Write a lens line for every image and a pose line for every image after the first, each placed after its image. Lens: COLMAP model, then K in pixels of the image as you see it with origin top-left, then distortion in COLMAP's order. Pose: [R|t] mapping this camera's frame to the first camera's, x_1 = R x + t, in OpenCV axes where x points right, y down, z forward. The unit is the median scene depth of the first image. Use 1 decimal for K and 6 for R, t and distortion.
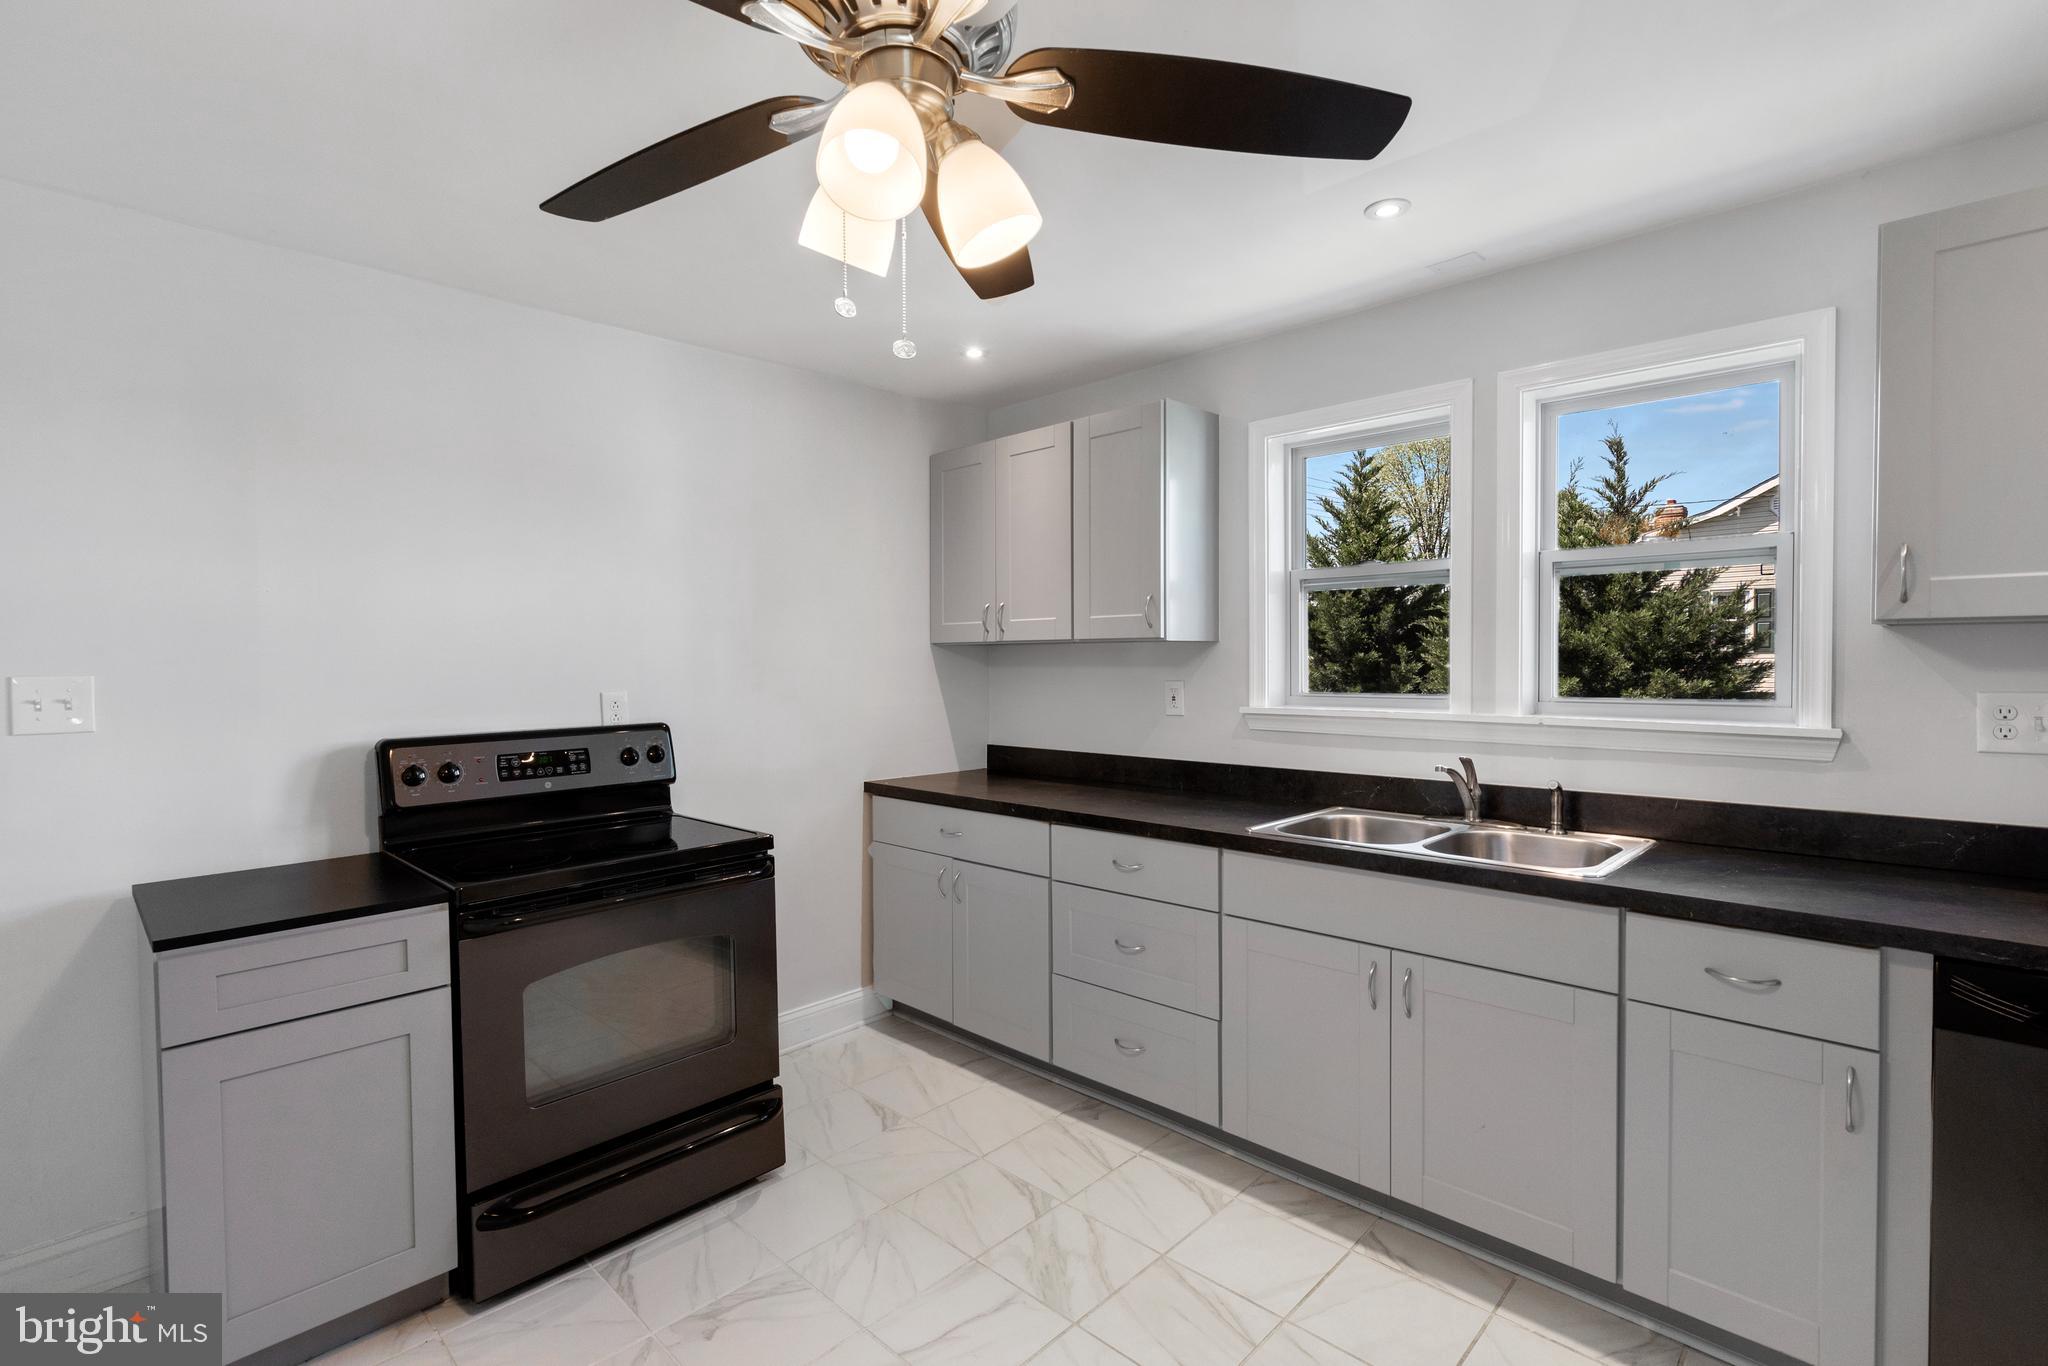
lens RADIAL K [[958.7, 0, 1022.6], [0, 958.7, 682.1], [0, 0, 1]] dist [-0.000681, 0.002524]
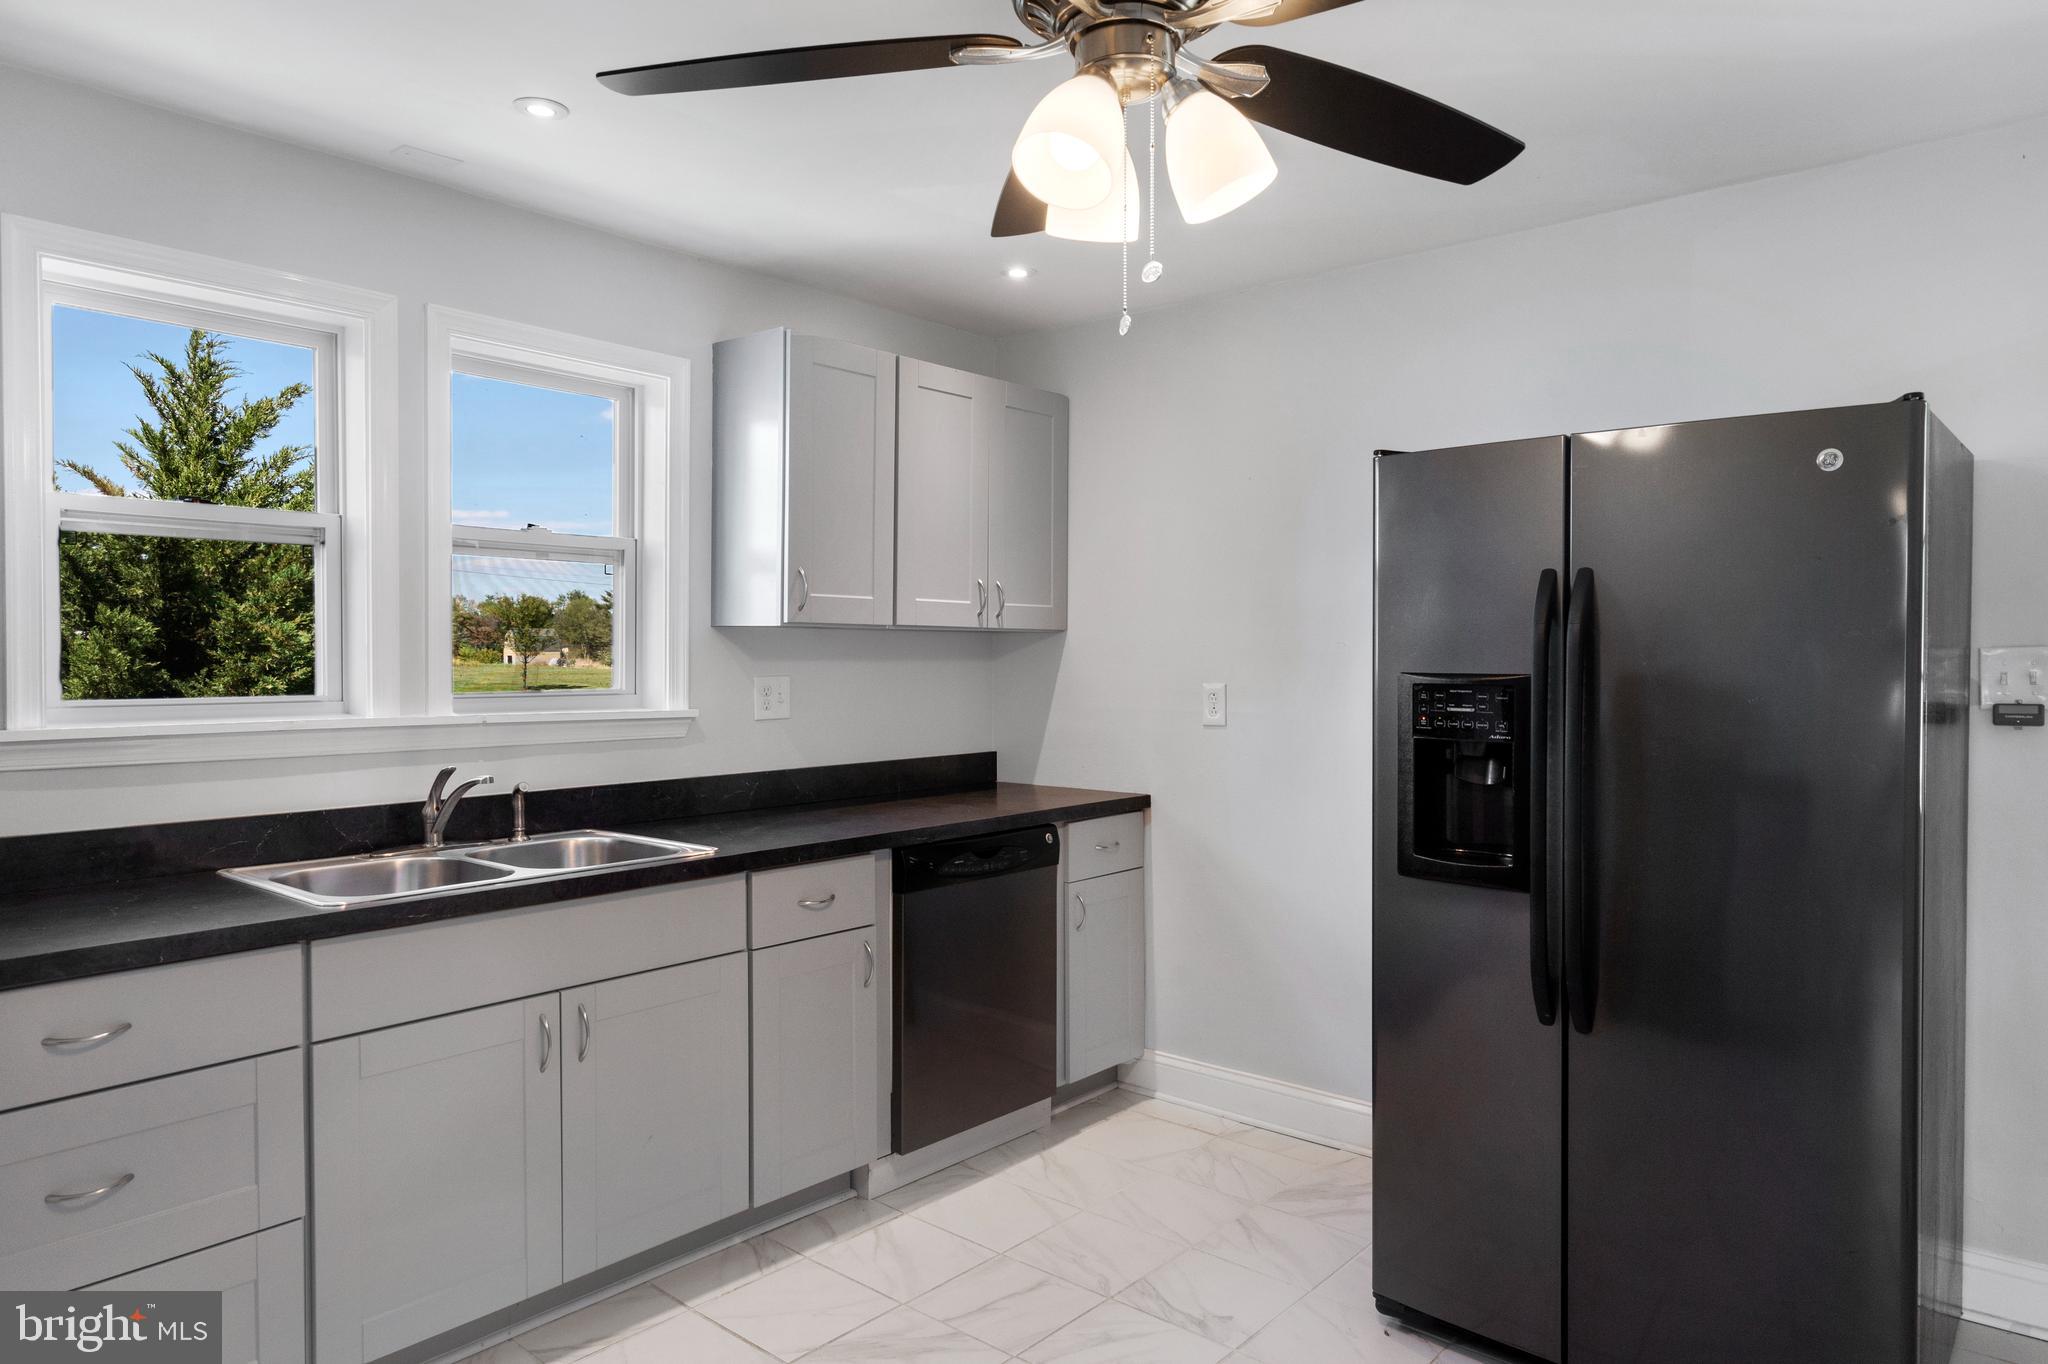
lens RADIAL K [[1316.9, 0, 1034.5], [0, 1316.9, 678.6], [0, 0, 1]] dist [0.015645, -0.003787]
pose [[-0.079799, -0.012964, 0.996727, -0.653321], [0.018359, 0.999727, 0.014473, -0.004796], [-0.996642, 0.019454, -0.079539, 0.543416]]
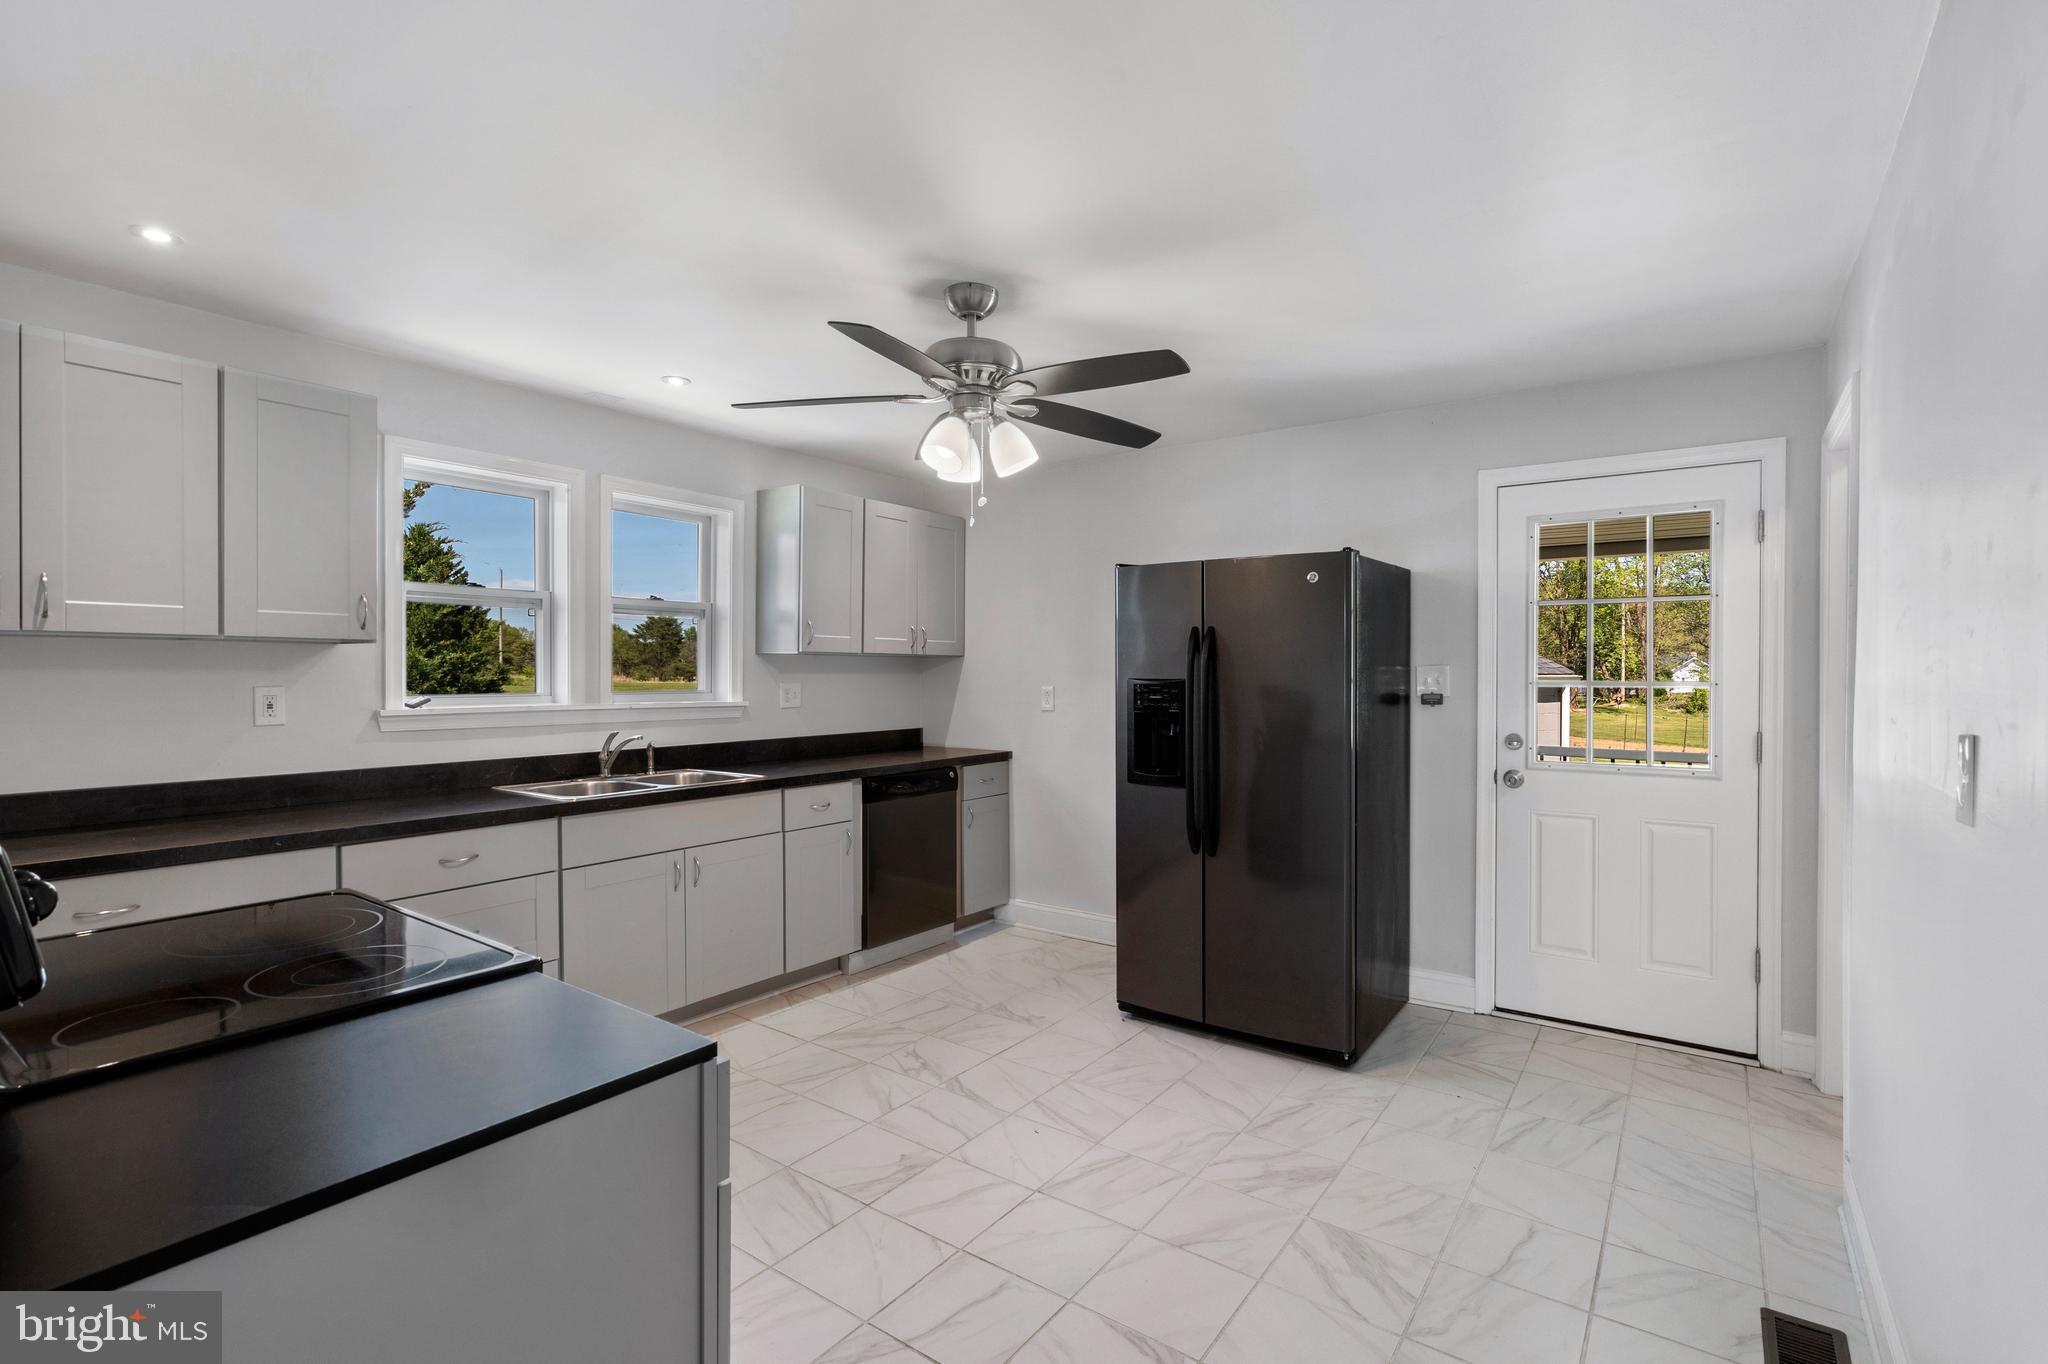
lens RADIAL K [[958.7, 0, 1052.1], [0, 958.7, 680.0], [0, 0, 1]] dist [-0.000681, 0.002524]
pose [[-0.176166, -0.002888, 0.984356, -1.039344], [0.019157, 0.999796, 0.006361, 0.000942], [-0.984174, 0.019978, -0.176075, 0.547216]]
